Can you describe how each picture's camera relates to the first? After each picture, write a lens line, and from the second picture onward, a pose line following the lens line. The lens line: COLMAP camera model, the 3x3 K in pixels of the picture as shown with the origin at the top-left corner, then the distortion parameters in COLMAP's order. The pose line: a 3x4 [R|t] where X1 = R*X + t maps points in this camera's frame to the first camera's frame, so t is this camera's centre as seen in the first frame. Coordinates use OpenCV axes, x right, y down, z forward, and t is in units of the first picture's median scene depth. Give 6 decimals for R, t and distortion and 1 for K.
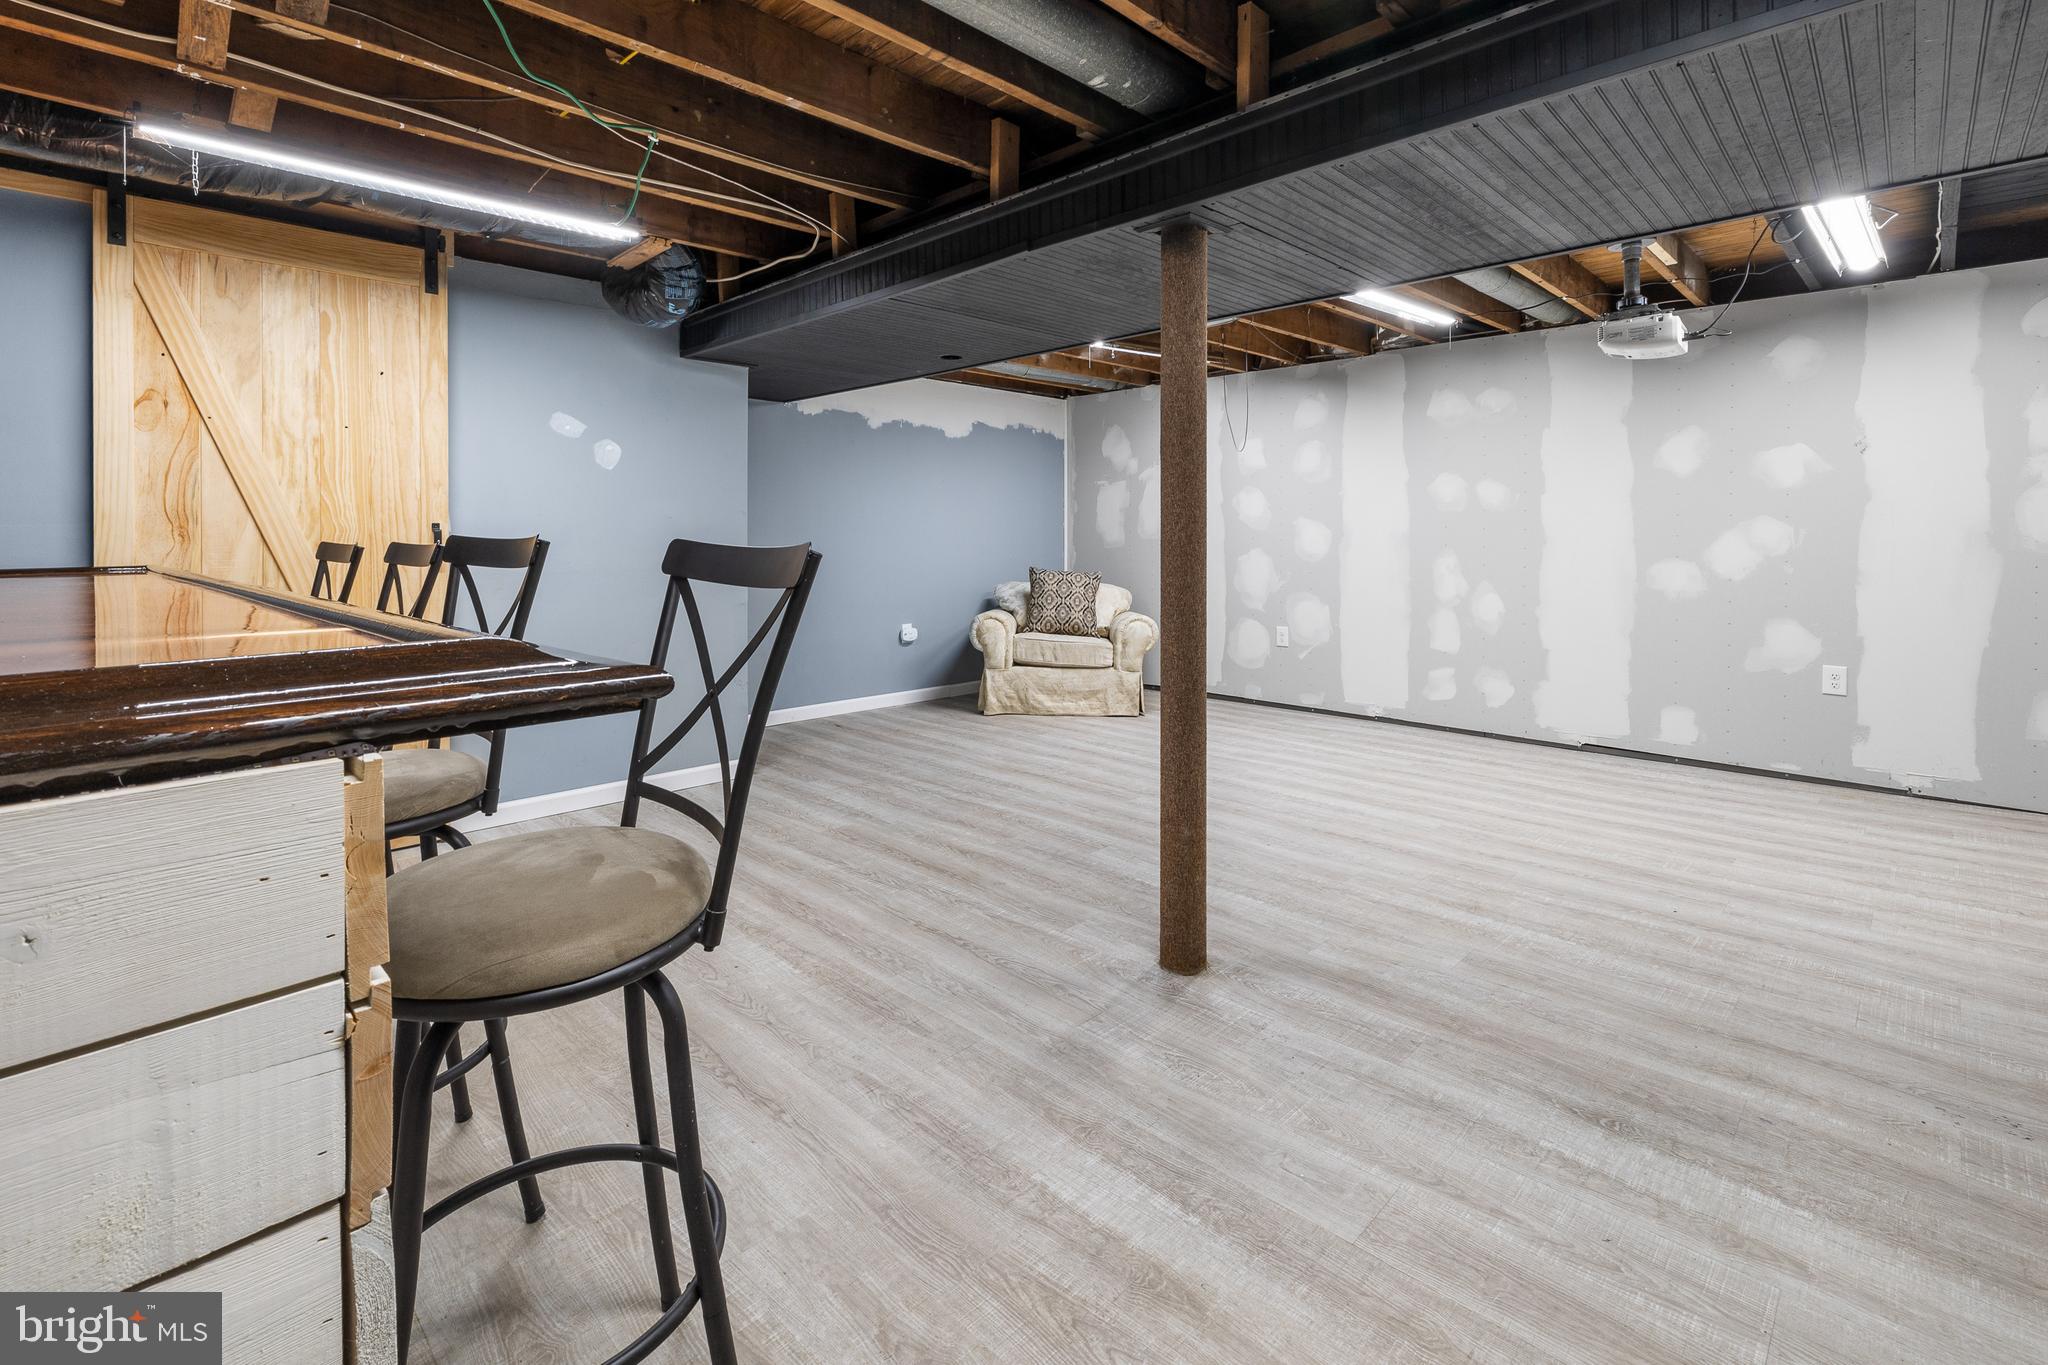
lens RADIAL K [[911.7, 0, 1046.6], [0, 911.7, 647.1], [0, 0, 1]] dist [-0.002660, 0.000208]
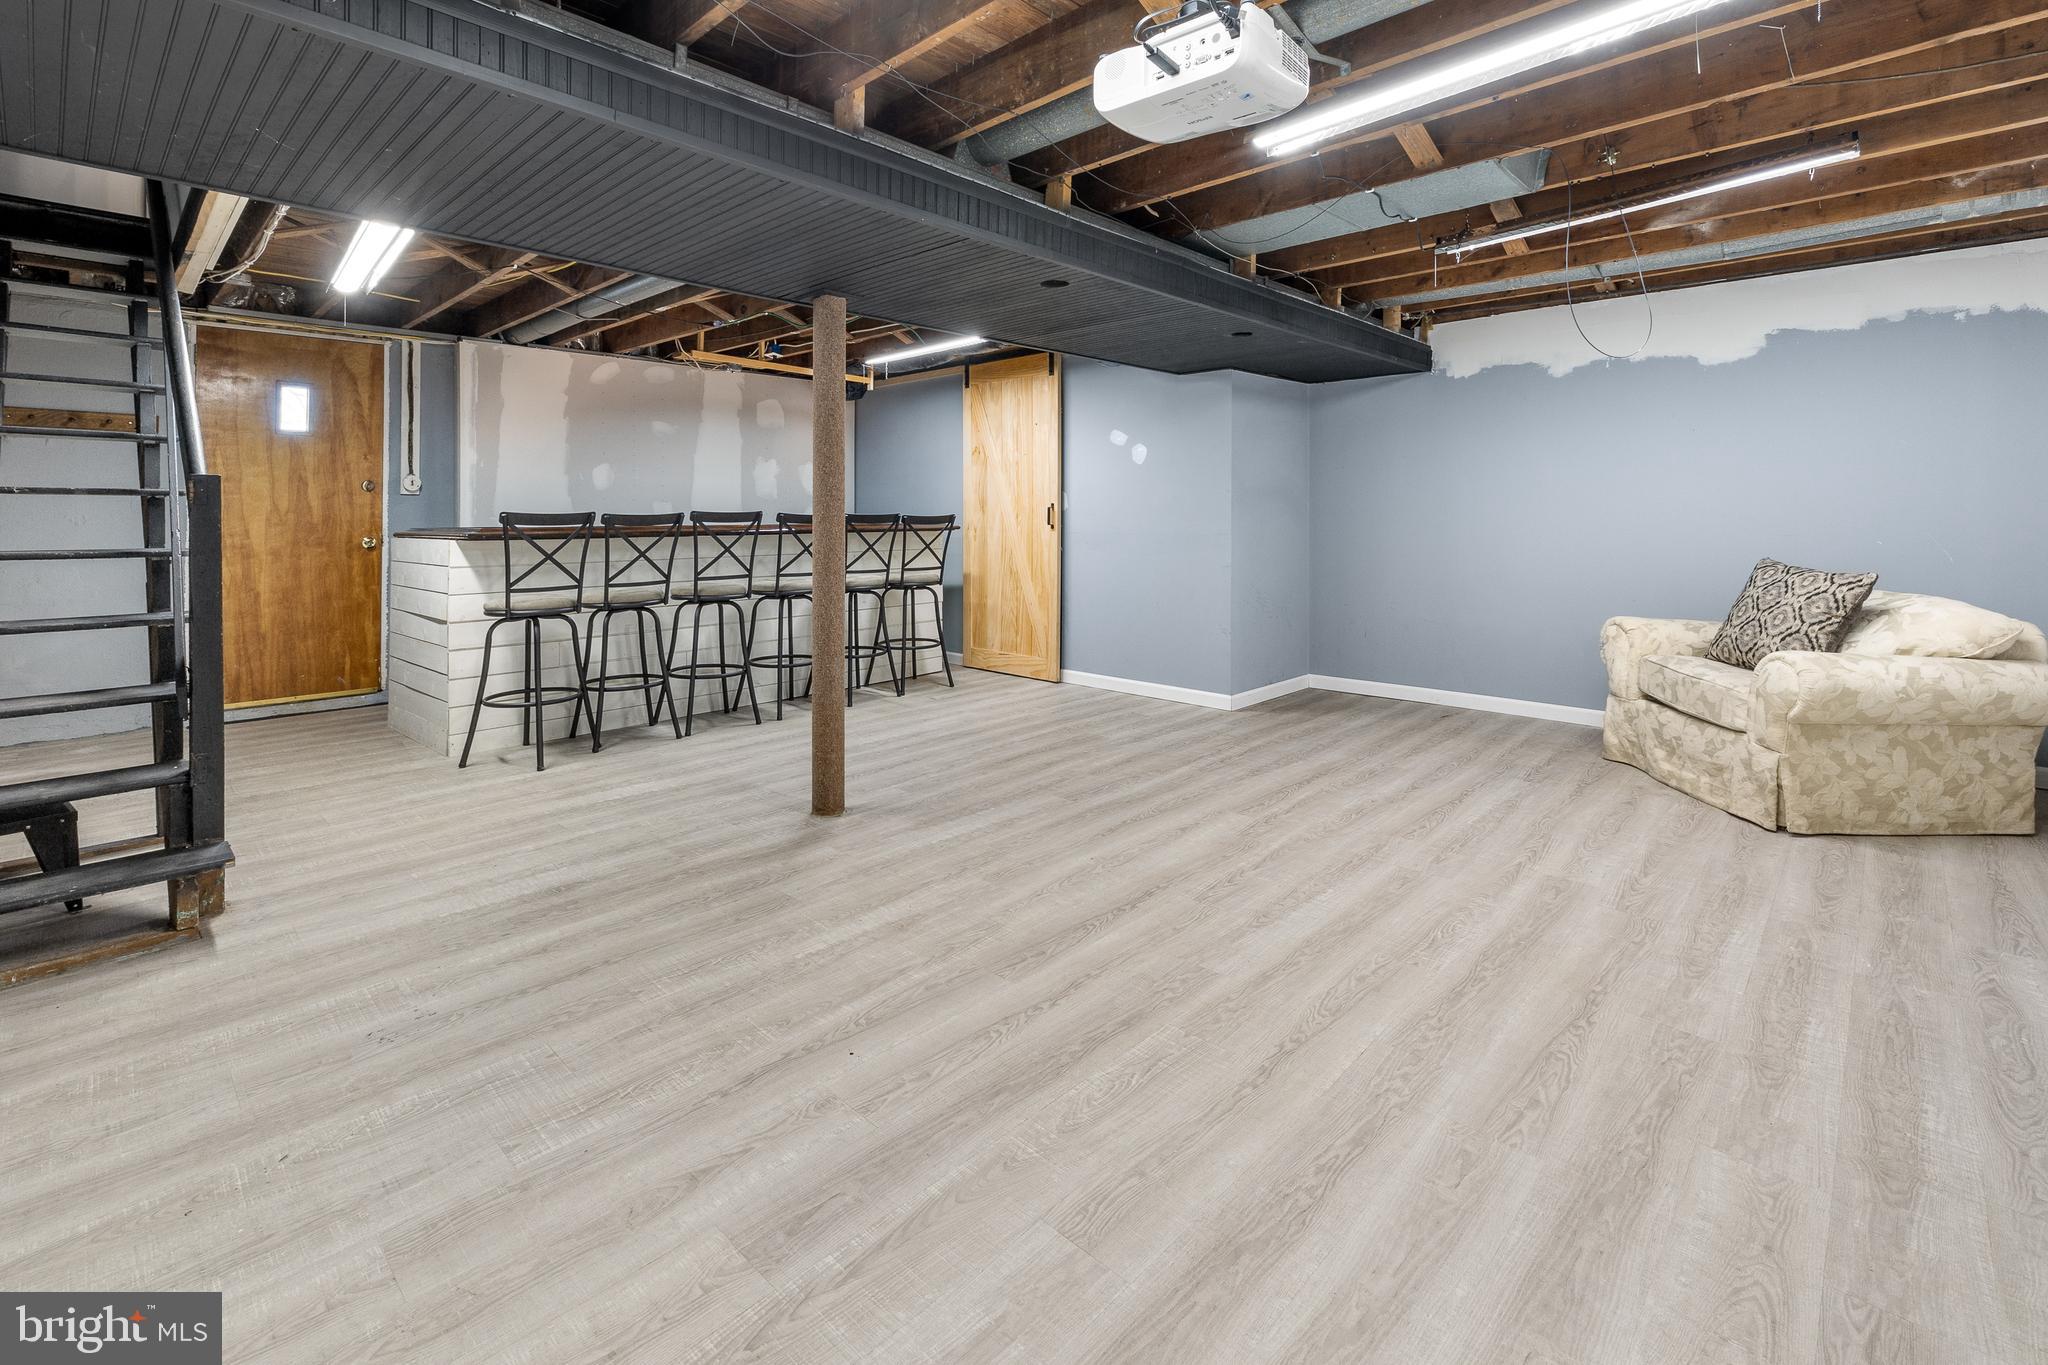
lens RADIAL K [[911.7, 0, 1046.6], [0, 911.7, 647.1], [0, 0, 1]] dist [-0.002660, 0.000208]
pose [[0.011384, 0.150597, -0.988530, 0.797748], [-0.116279, 0.982086, 0.148276, -0.085157], [0.993151, 0.113257, 0.028691, 0.672842]]
